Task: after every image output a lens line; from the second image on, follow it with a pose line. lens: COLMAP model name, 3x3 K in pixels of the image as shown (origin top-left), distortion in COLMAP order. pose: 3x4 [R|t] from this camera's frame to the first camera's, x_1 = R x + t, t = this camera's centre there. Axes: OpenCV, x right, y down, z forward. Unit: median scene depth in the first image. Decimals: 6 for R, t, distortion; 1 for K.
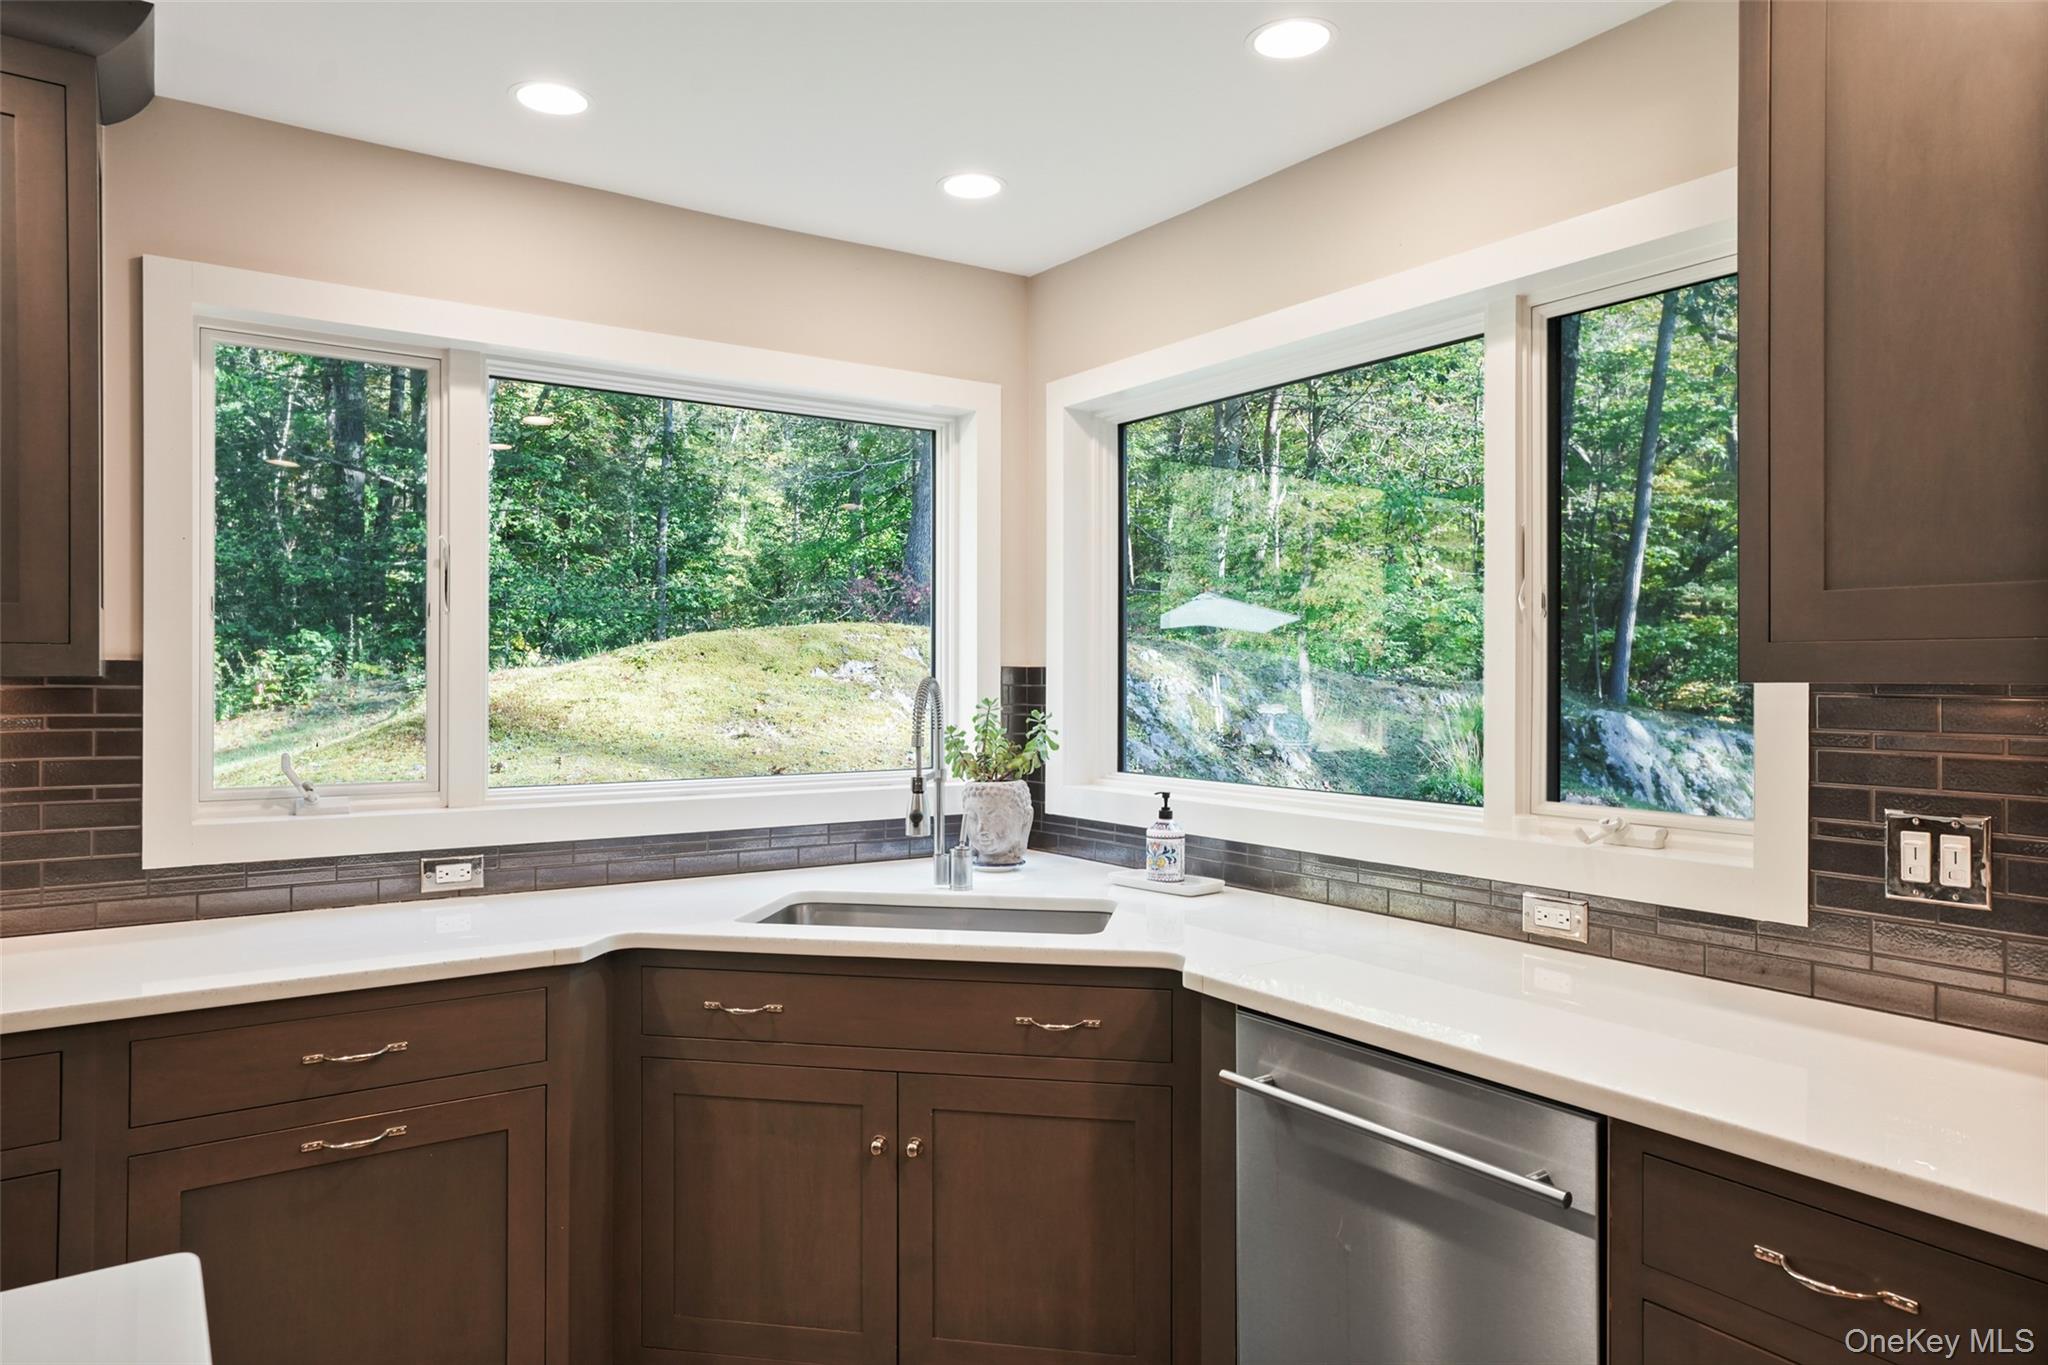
lens RADIAL K [[1289.8, 0, 1027.8], [0, 1289.8, 682.6], [0, 0, 1]] dist [-0.002420, 0.001467]
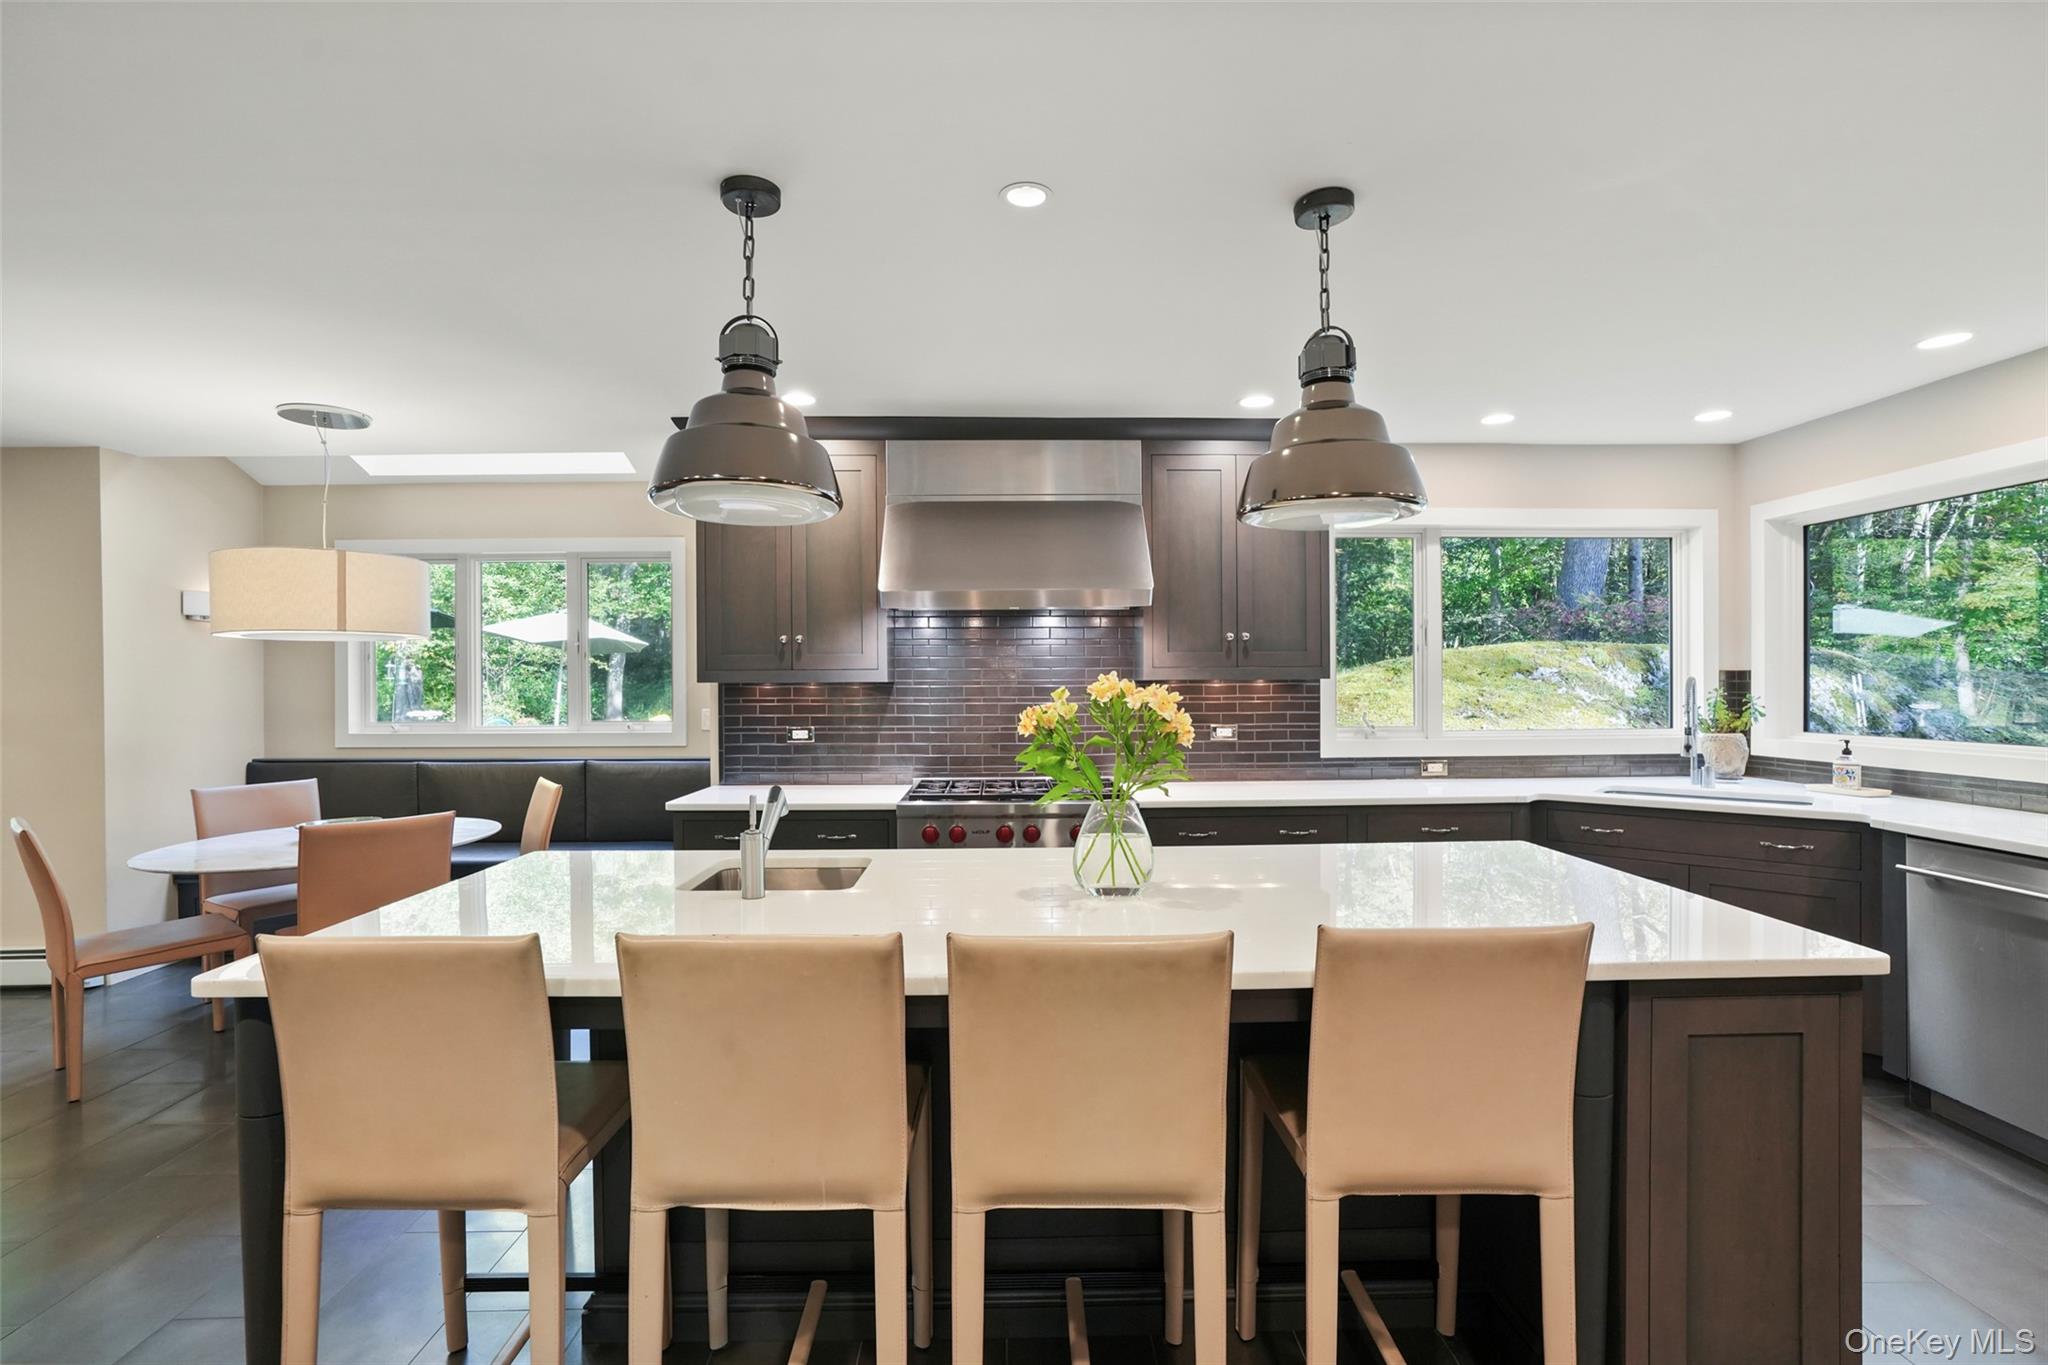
lens RADIAL K [[952.8, 0, 1022.8], [0, 952.8, 690.3], [0, 0, 1]] dist [-0.052730, 0.026387]
pose [[0.835431, -0.003300, -0.549585, -0.123541], [0.006186, 0.999975, 0.003398, 0.004692], [0.549560, -0.006239, 0.835431, -0.619756]]
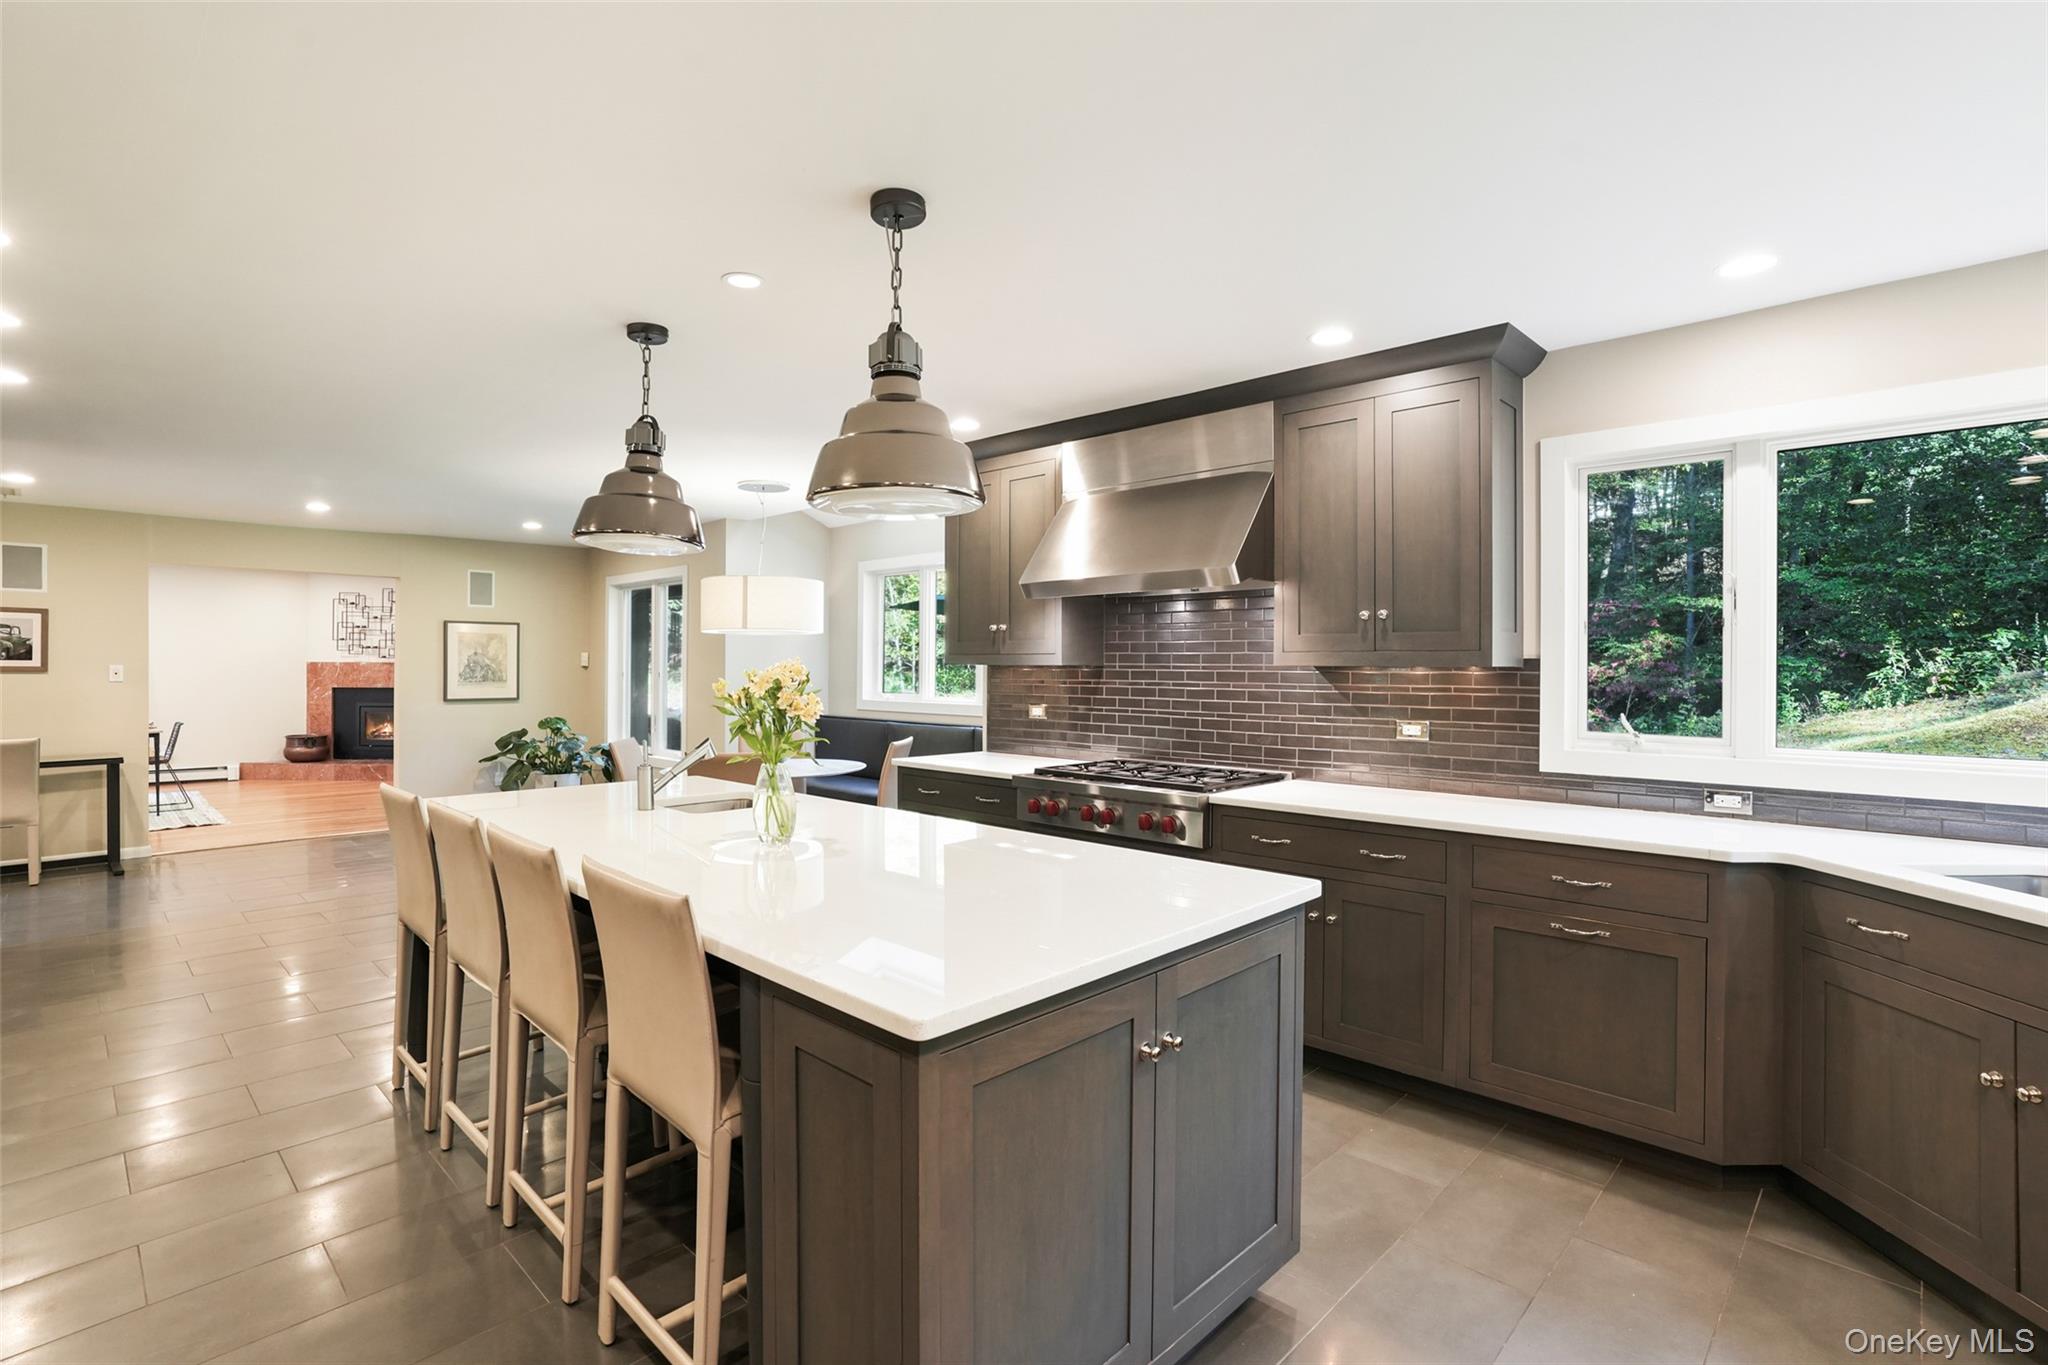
lens RADIAL K [[973.8, 0, 1023.4], [0, 973.8, 677.1], [0, 0, 1]] dist [-0.001809, -0.000222]
pose [[0.202129, 0.009203, -0.979316, 0.399698], [-0.007477, 0.999941, 0.007854, 0.003116], [0.979330, 0.005735, 0.202186, -0.008011]]
